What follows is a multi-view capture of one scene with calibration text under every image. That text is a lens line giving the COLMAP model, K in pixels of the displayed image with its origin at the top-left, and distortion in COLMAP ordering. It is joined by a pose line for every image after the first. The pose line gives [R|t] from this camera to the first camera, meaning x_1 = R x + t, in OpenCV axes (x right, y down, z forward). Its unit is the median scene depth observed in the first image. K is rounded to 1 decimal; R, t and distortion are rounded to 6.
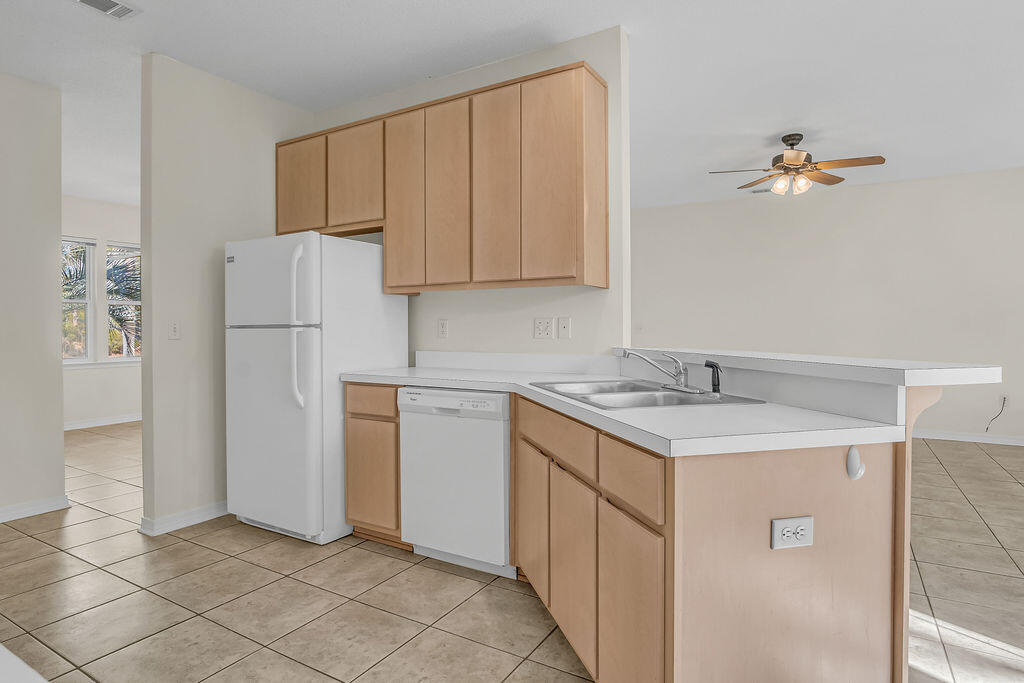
lens RADIAL K [[555.2, 0, 512.7], [0, 555.2, 335.8], [0, 0, 1]] dist [-0.032262, 0.004882]
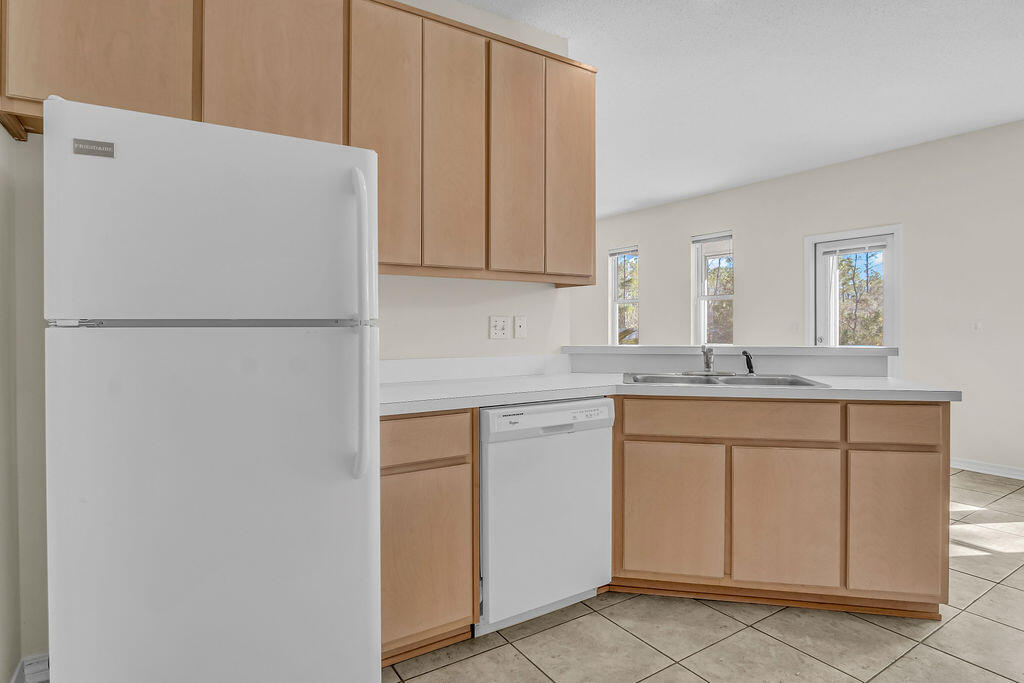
lens RADIAL K [[555.2, 0, 511.6], [0, 555.2, 328.9], [0, 0, 1]] dist [-0.032262, 0.004882]
pose [[0.451237, -0.003340, 0.892398, -0.843636], [0.010833, 0.999940, -0.001735, -0.010290], [-0.892338, 0.010450, 0.451246, 0.663440]]
